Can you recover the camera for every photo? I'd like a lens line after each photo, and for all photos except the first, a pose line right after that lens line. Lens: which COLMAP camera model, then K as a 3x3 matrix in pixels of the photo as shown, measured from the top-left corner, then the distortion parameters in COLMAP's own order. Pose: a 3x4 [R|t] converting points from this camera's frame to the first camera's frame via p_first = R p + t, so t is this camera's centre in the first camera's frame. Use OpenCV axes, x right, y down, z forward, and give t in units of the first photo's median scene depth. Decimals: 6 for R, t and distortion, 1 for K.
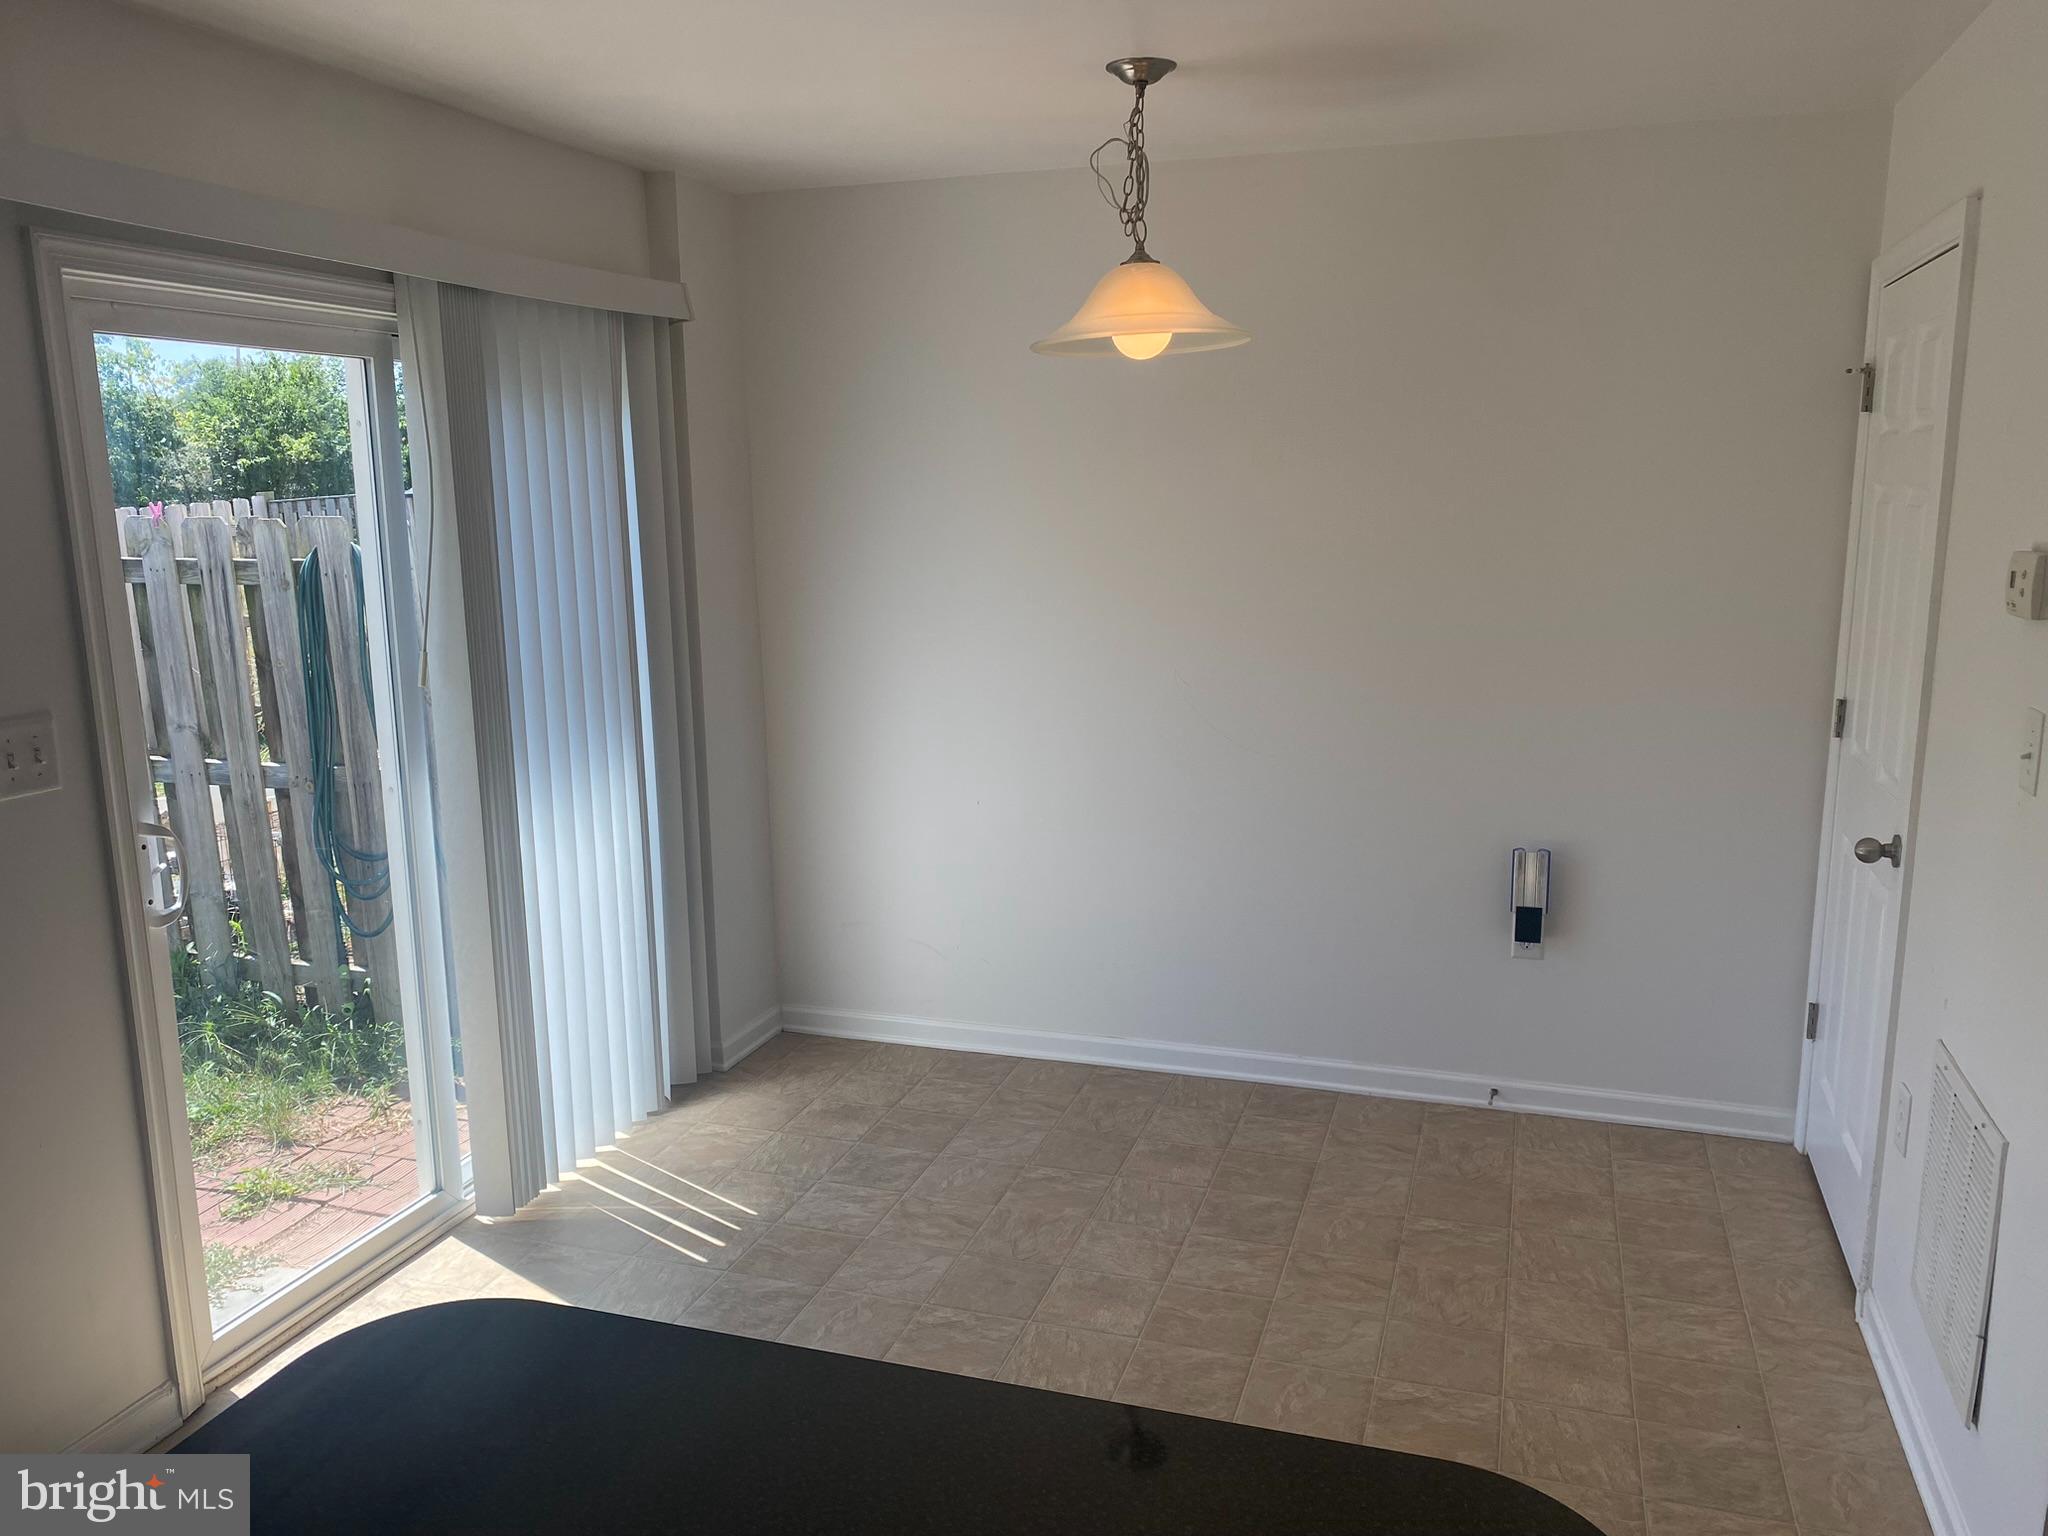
lens RADIAL K [[1570.1, 0, 1098.8], [0, 1570.1, 773.1], [0, 0, 1]] dist [0.007721, 0.000603]
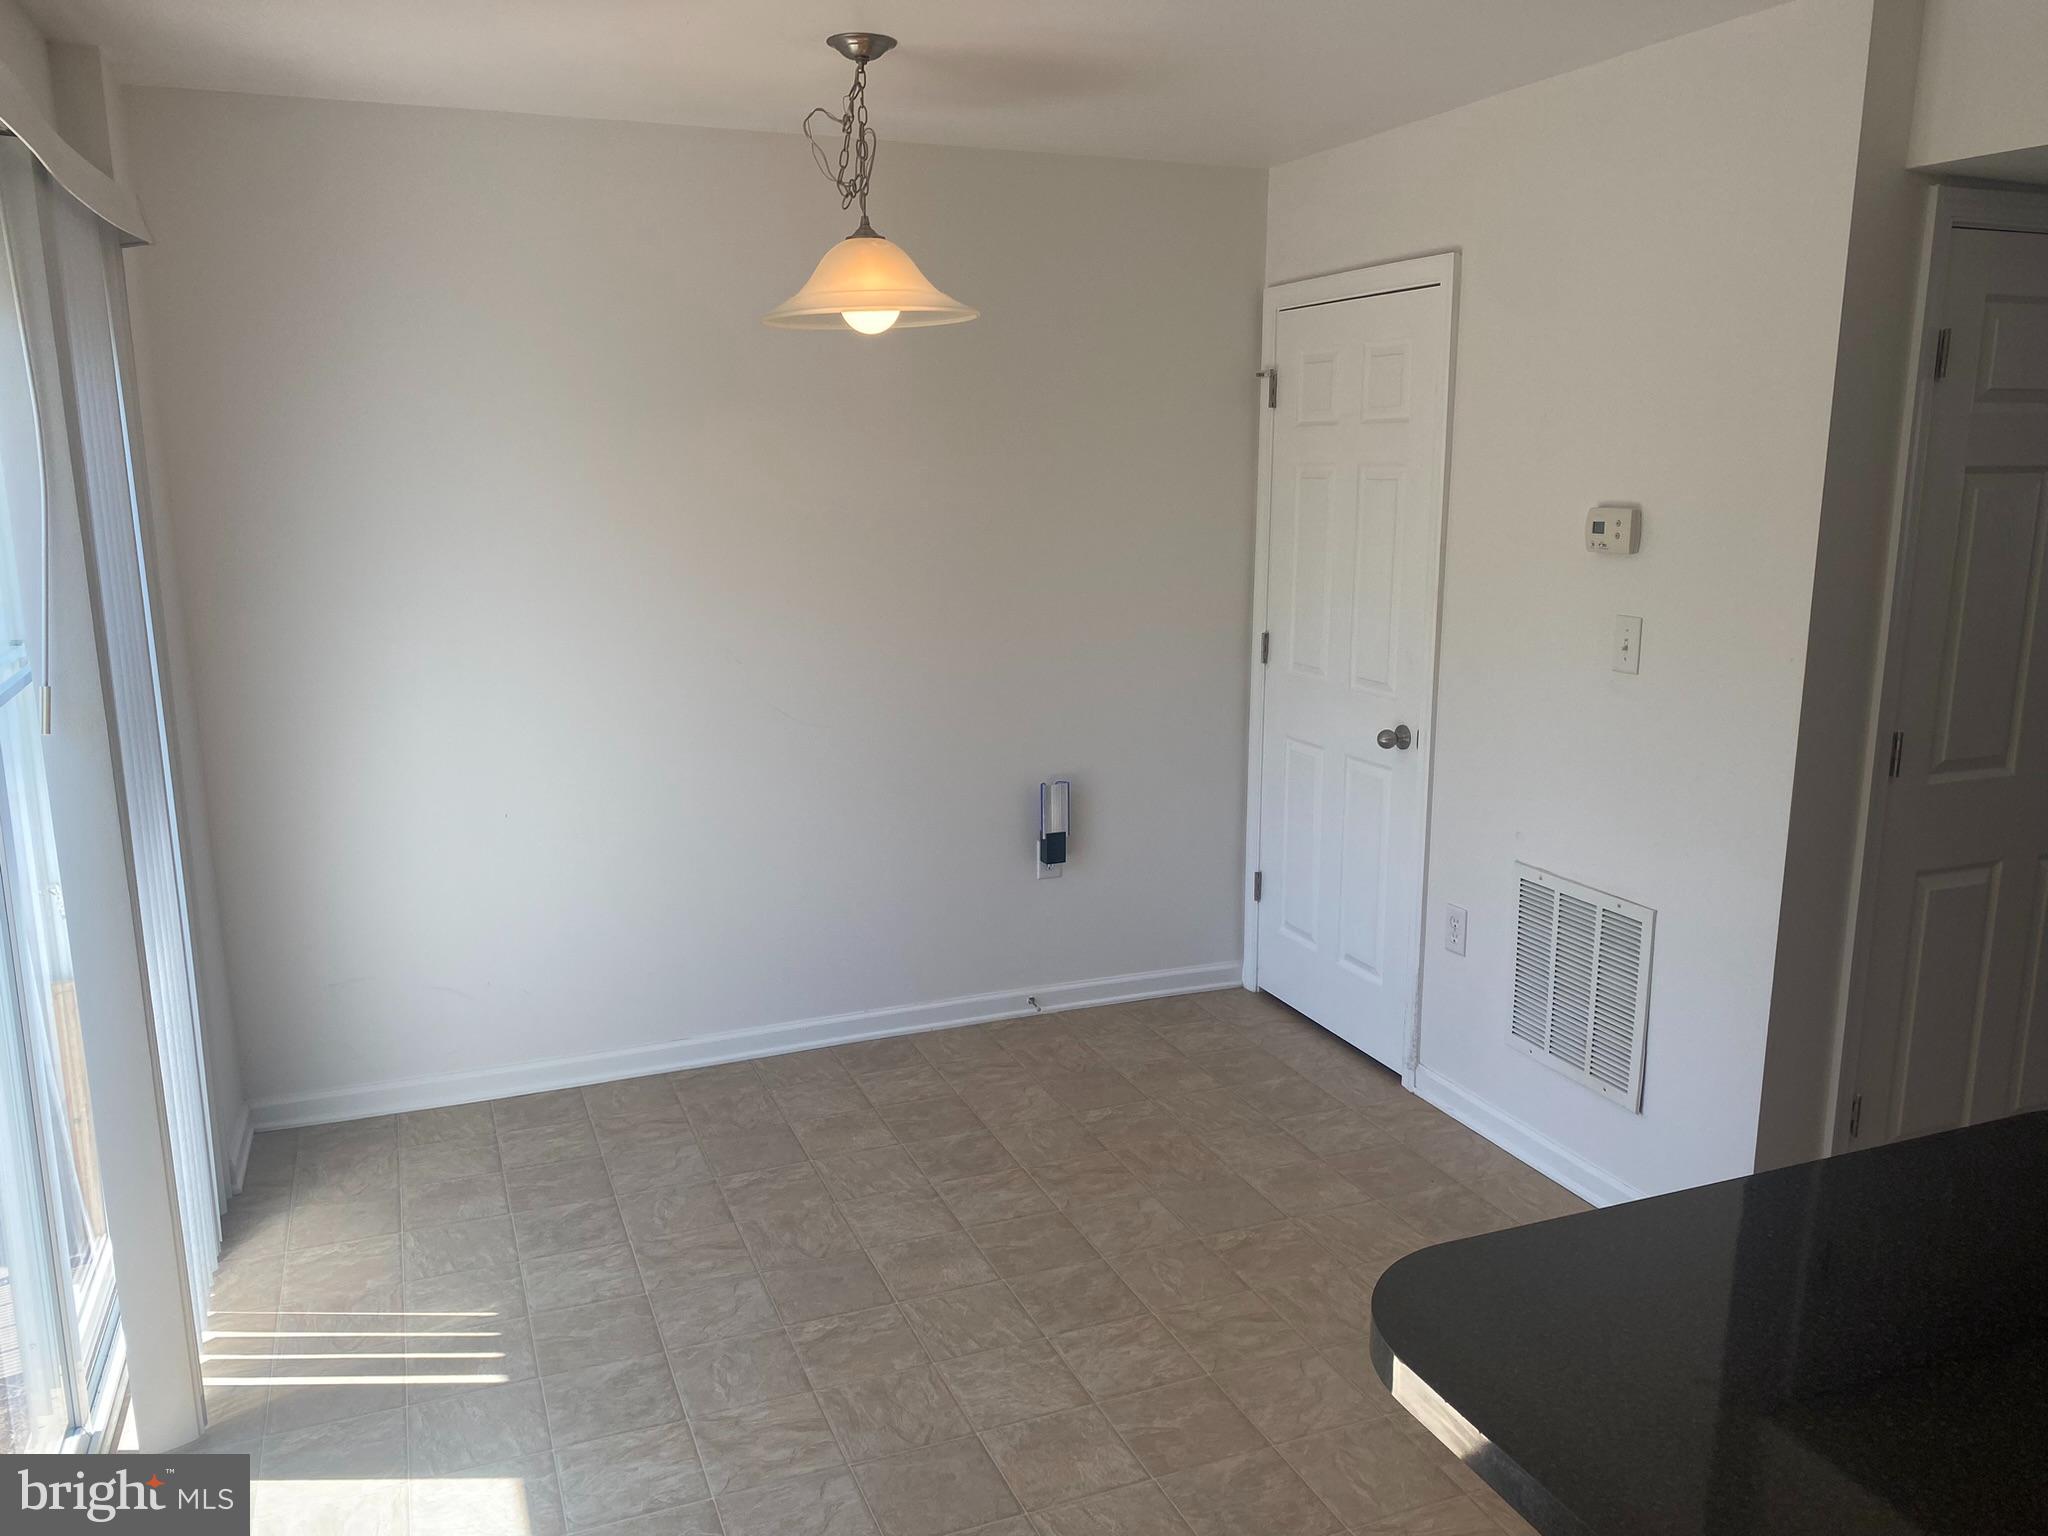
lens RADIAL K [[1549.1, 0, 1034.5], [0, 1549.1, 762.1], [0, 0, 1]] dist [0.011672, -0.030601]
pose [[0.785984, -0.129382, 0.604557, -0.415677], [0.123979, 0.990979, 0.050896, -0.023100], [-0.605688, 0.034949, 0.794934, 0.123354]]
